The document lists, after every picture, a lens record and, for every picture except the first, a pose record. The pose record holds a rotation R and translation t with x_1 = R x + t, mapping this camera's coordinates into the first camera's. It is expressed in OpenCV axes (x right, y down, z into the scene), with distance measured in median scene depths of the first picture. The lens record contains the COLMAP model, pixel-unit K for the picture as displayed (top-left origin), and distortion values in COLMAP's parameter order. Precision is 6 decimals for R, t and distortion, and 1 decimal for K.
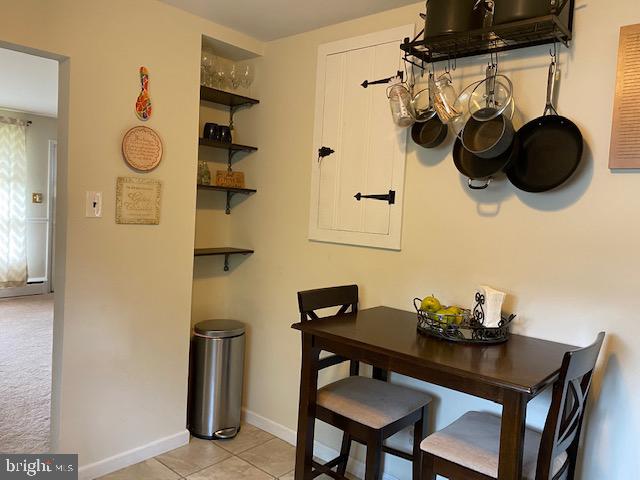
lens RADIAL K [[490.3, 0, 319.8], [0, 490.3, 238.5], [0, 0, 1]] dist [0.020019, -0.011440]
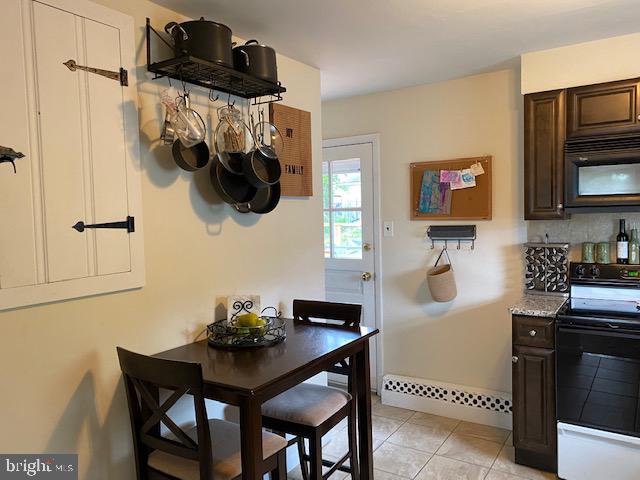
lens RADIAL K [[490.3, 0, 319.6], [0, 490.3, 241.6], [0, 0, 1]] dist [0.020019, -0.011440]
pose [[-0.146031, -0.106401, 0.983541, -0.731918], [0.081194, 0.989556, 0.119107, -0.133408], [-0.985942, 0.097251, -0.135867, 0.844641]]
